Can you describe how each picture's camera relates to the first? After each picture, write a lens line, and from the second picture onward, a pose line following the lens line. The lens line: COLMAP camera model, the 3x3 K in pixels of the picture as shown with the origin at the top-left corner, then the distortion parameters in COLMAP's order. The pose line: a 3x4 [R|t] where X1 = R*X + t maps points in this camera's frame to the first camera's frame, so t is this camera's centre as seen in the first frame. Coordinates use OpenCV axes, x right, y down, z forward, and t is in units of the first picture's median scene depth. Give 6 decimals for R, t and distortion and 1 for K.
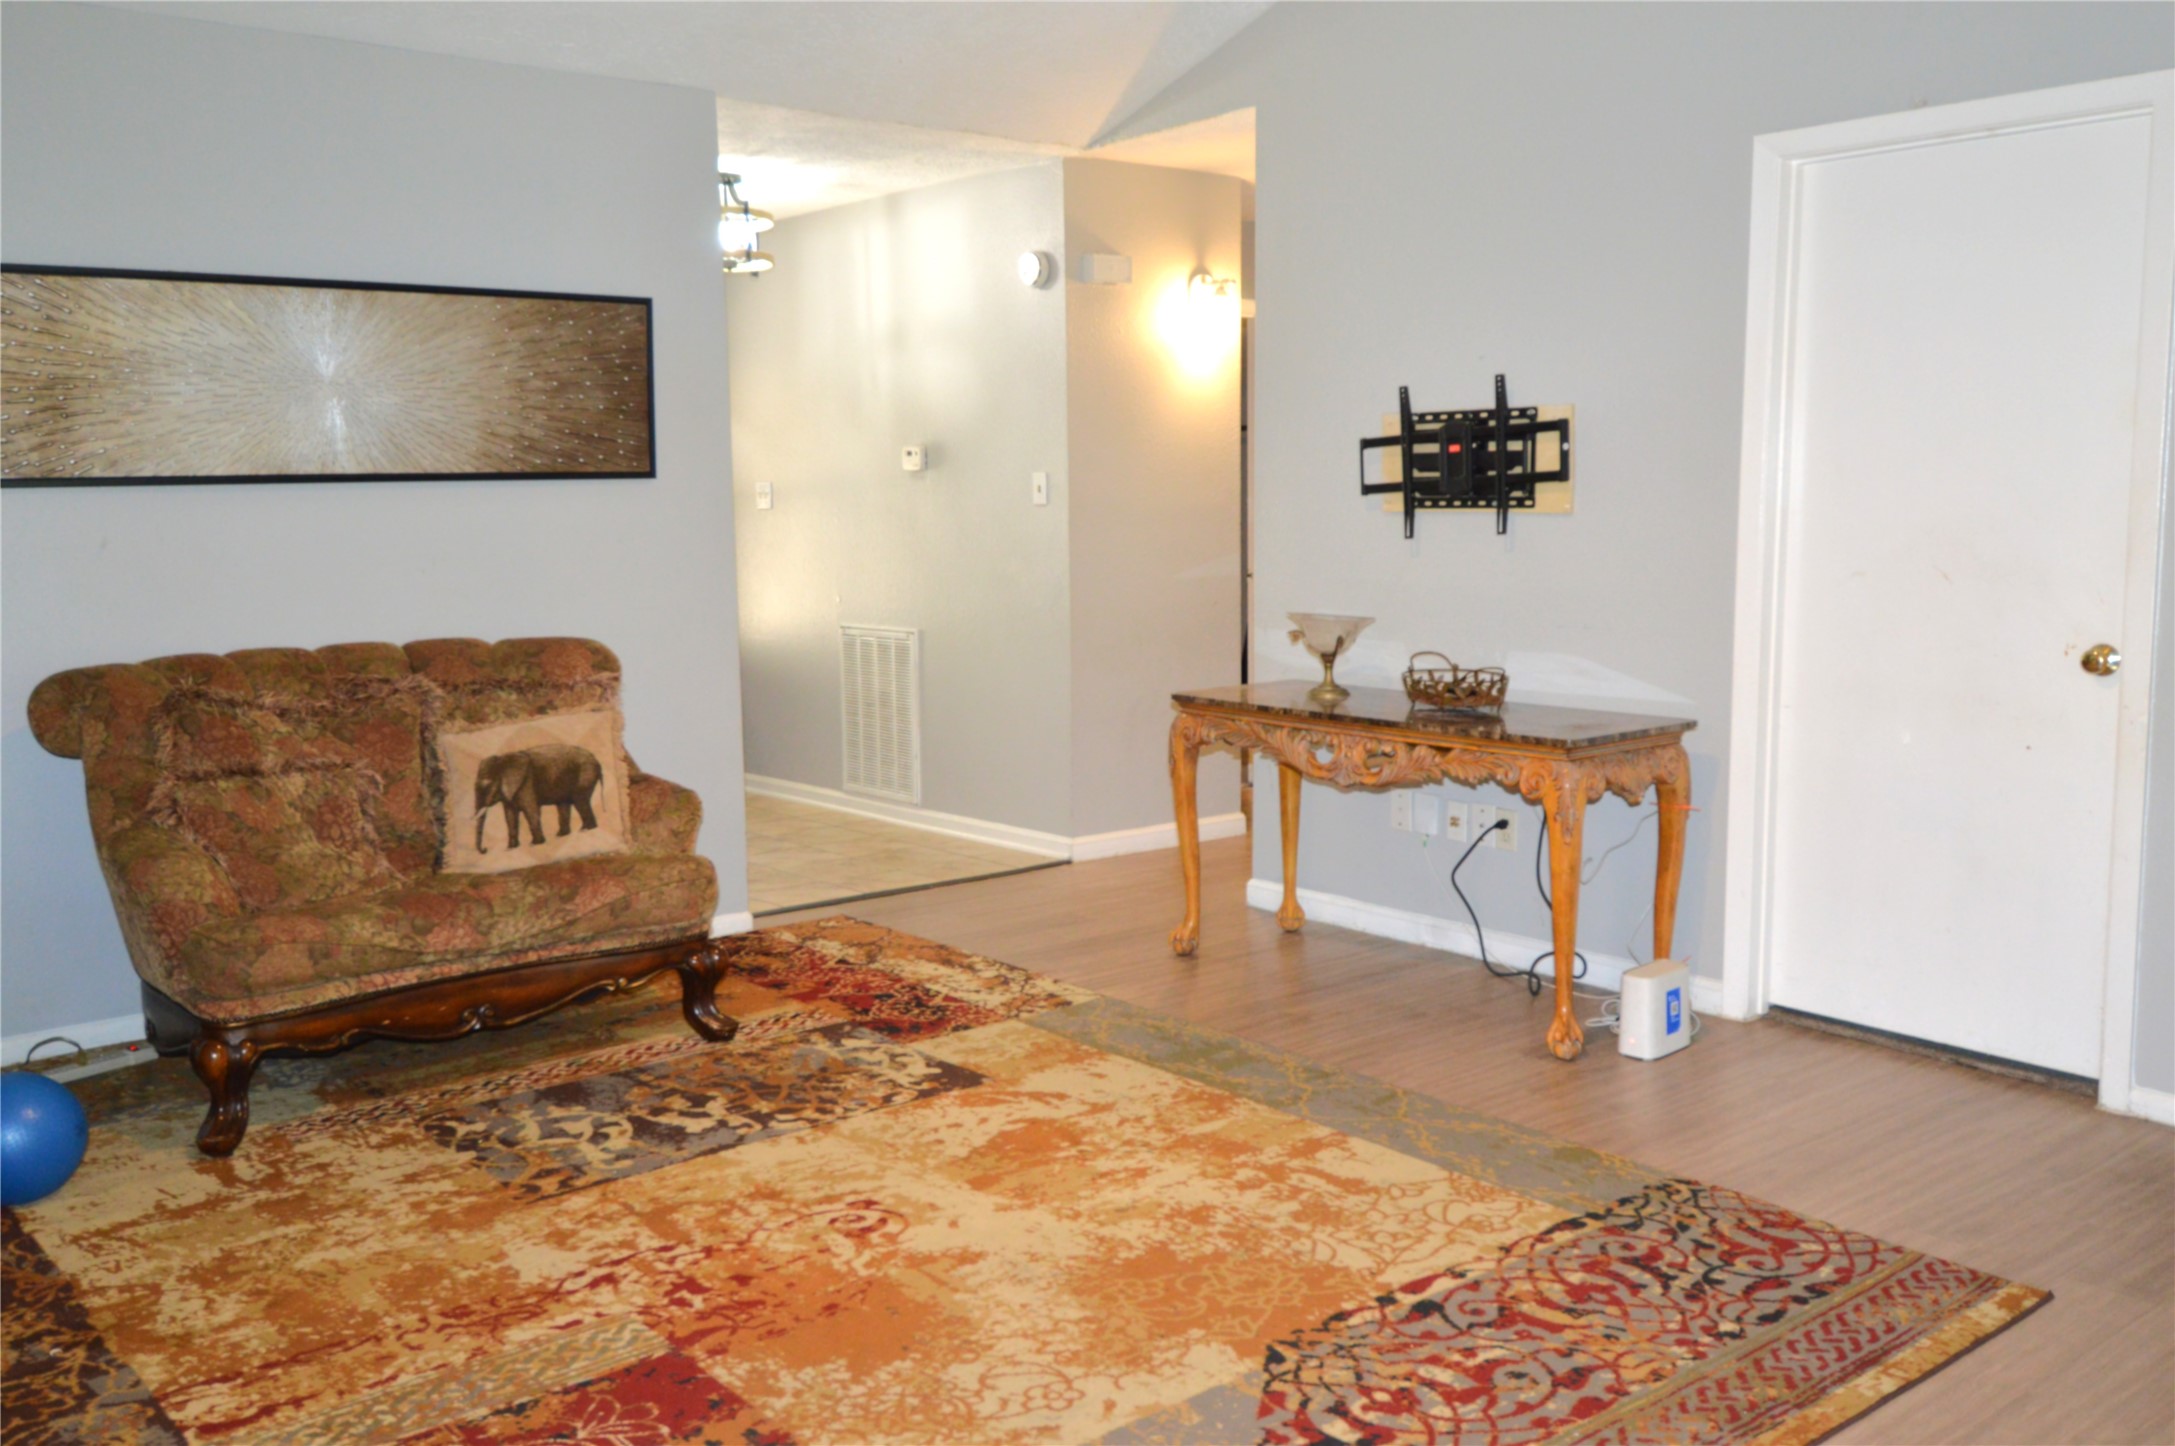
lens RADIAL K [[1852.3, 0, 1087.5], [0, 1852.3, 723.0], [0, 0, 1]] dist [0.074430, -0.088677]
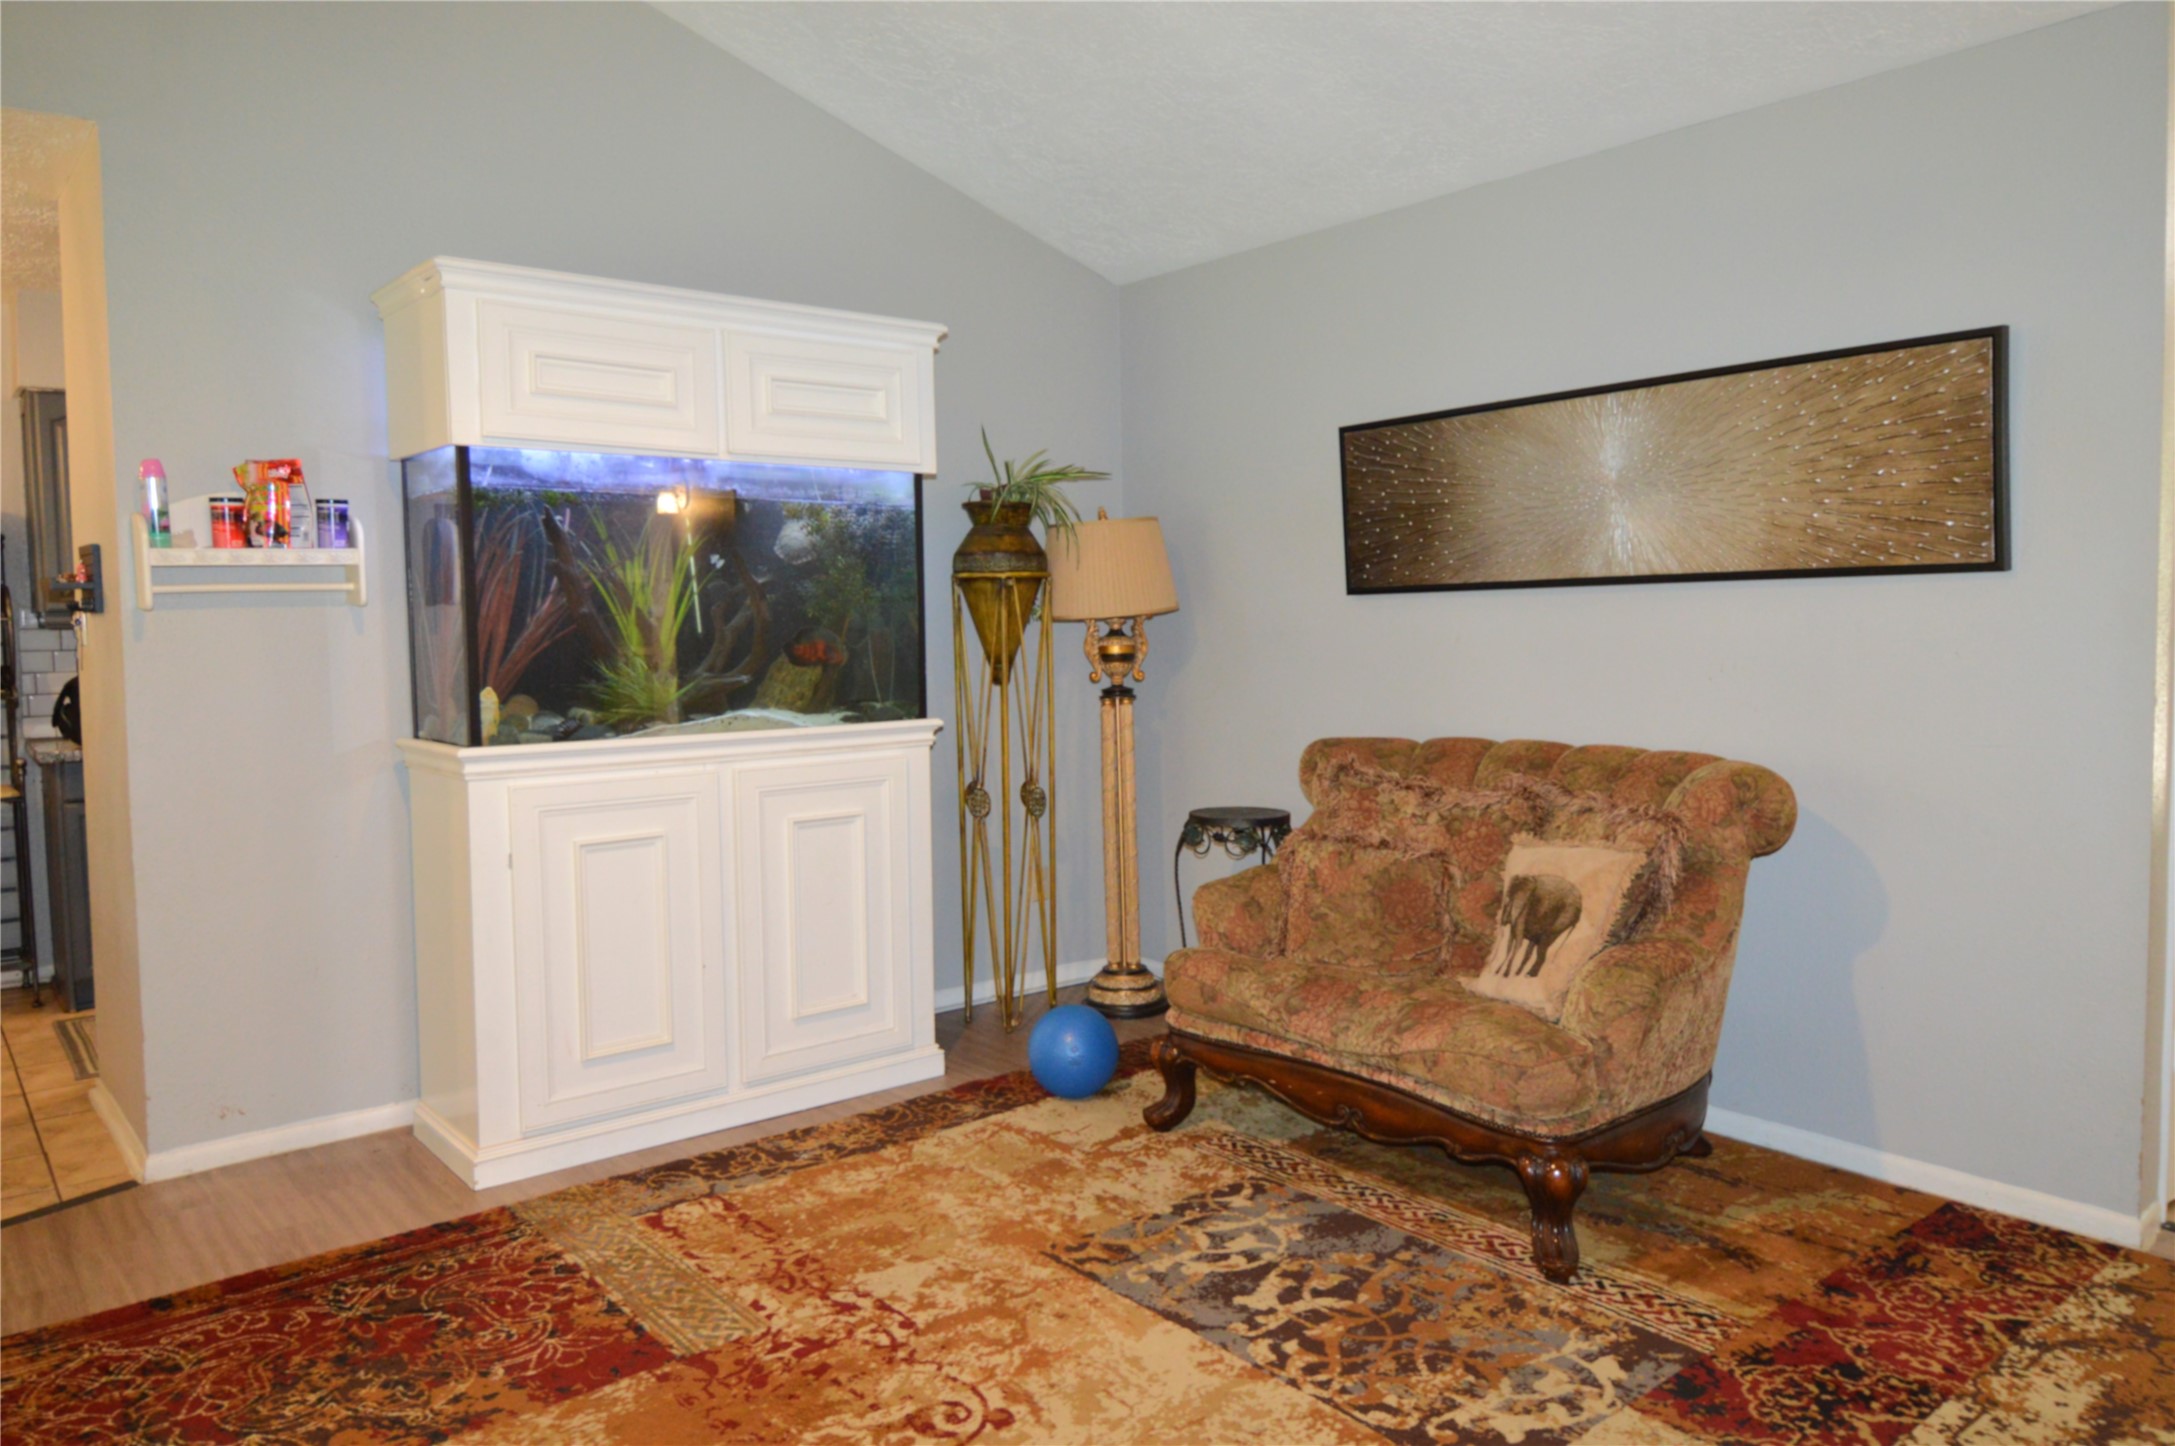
lens RADIAL K [[1487.6, 0, 1096.5], [0, 1487.6, 722.6], [0, 0, 1]] dist [0.053230, -0.048379]
pose [[0.008086, 0.088921, -0.996006, 0.554215], [-0.109667, 0.990109, 0.087505, -0.132393], [0.993935, 0.108521, 0.017758, 0.997242]]
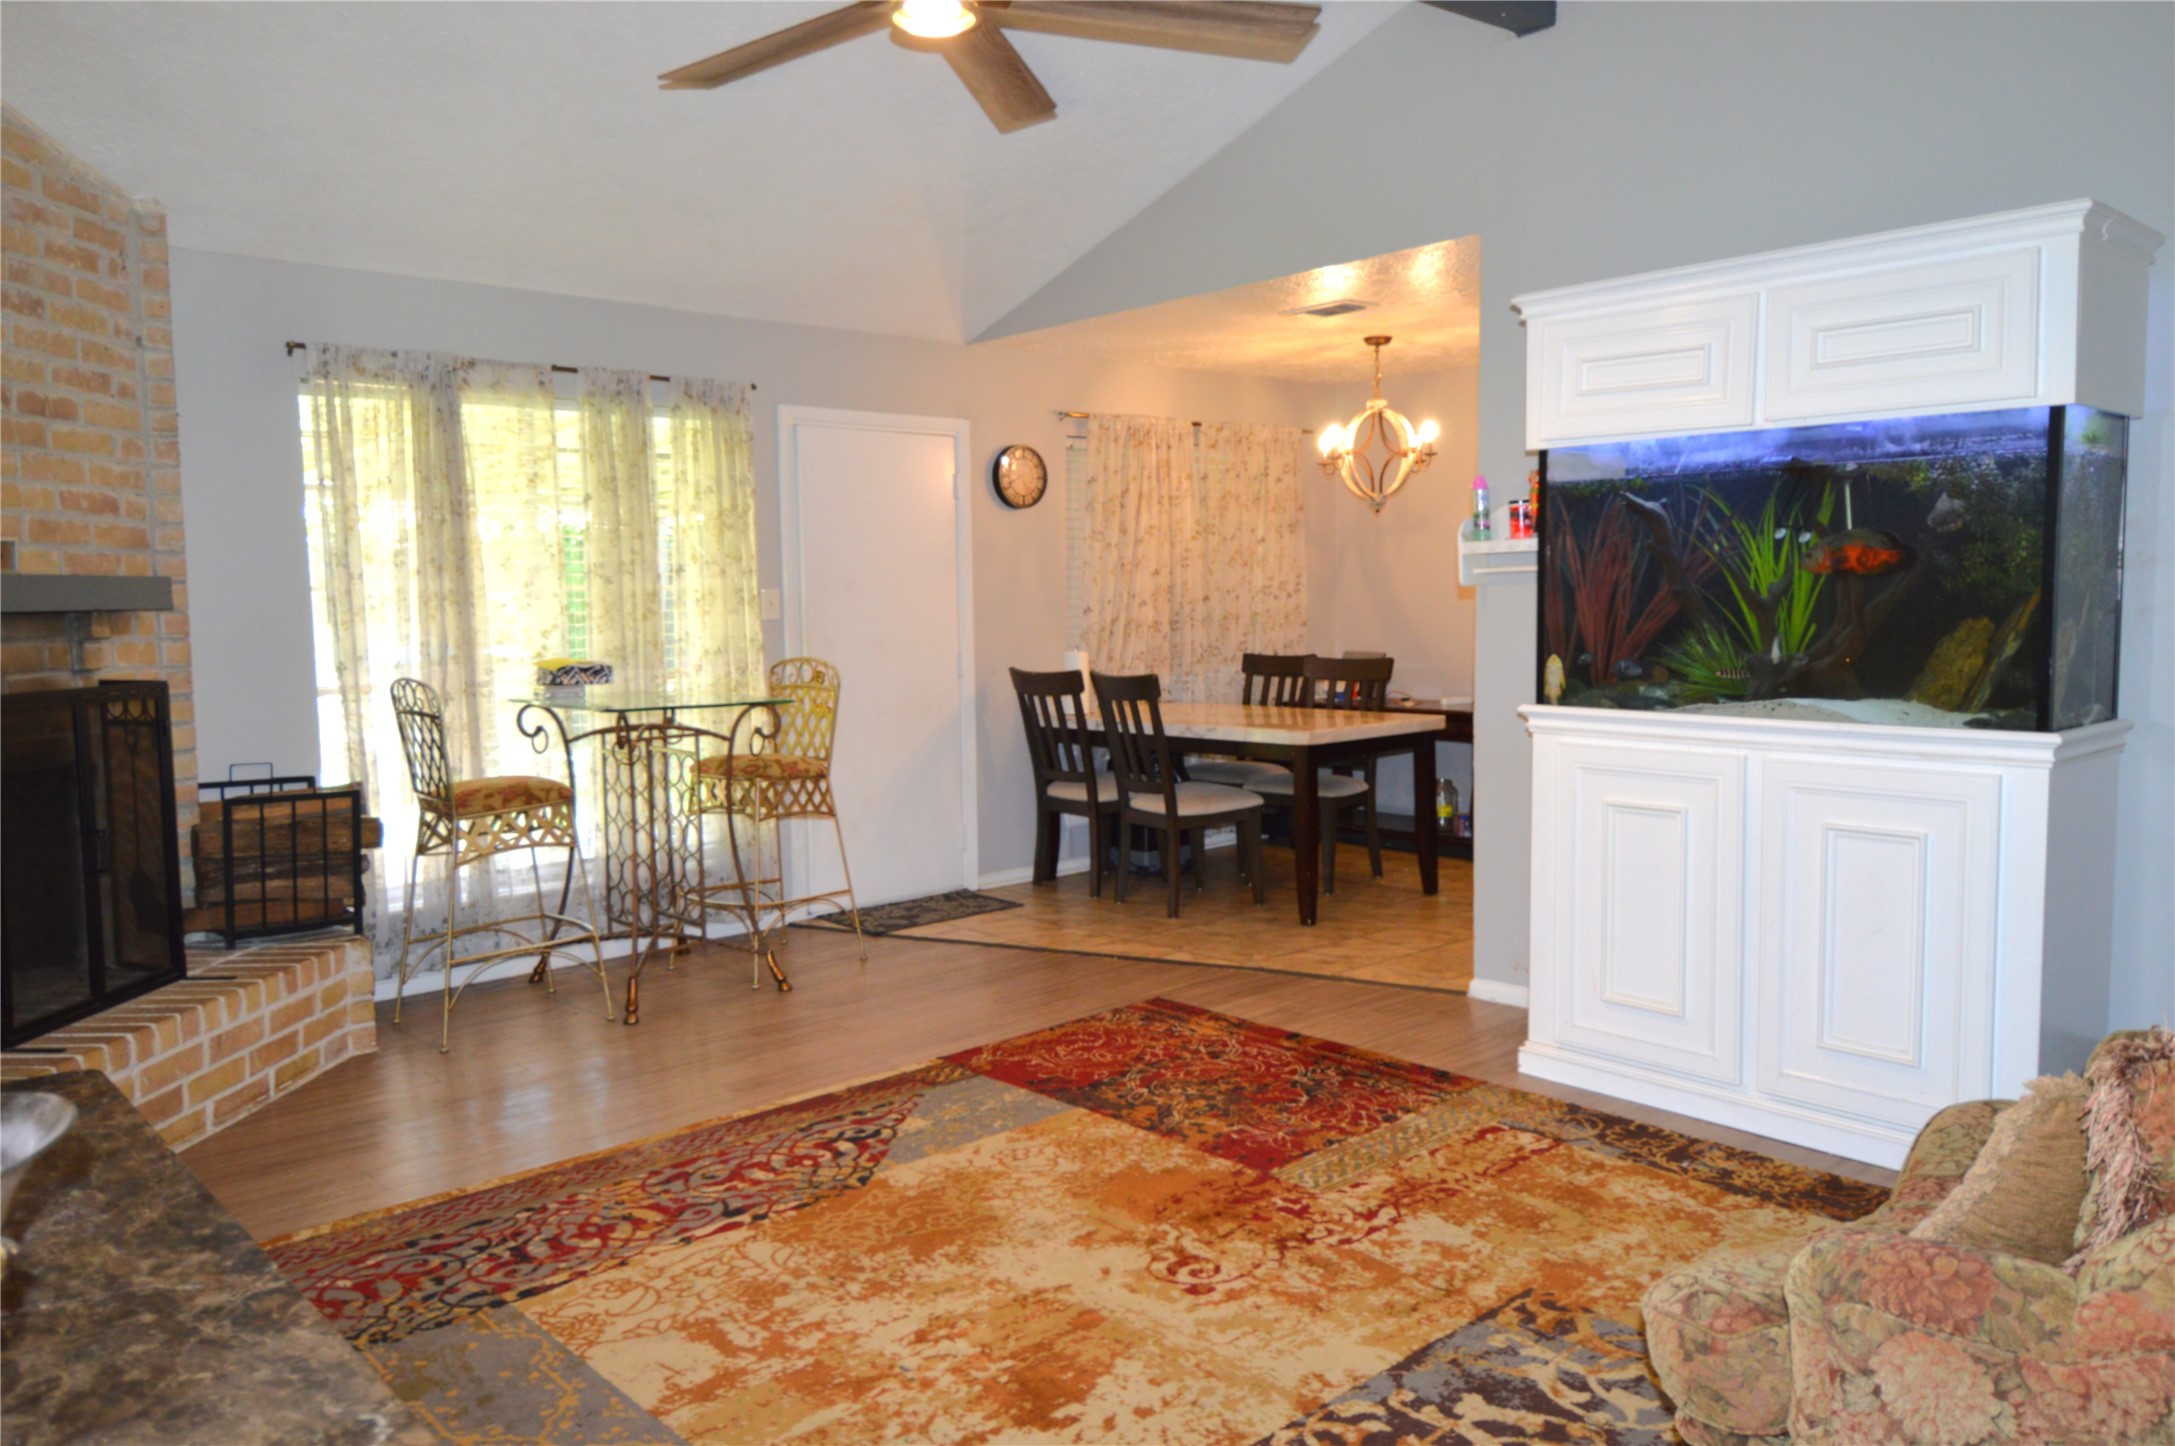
lens RADIAL K [[1576.3, 0, 1153.3], [0, 1576.3, 715.8], [0, 0, 1]] dist [0.052193, -0.001658]
pose [[-0.996253, 0.031946, -0.080371, -0.034417], [0.014827, 0.978610, 0.205190, -0.234117], [0.085207, 0.203230, -0.975417, 1.792061]]
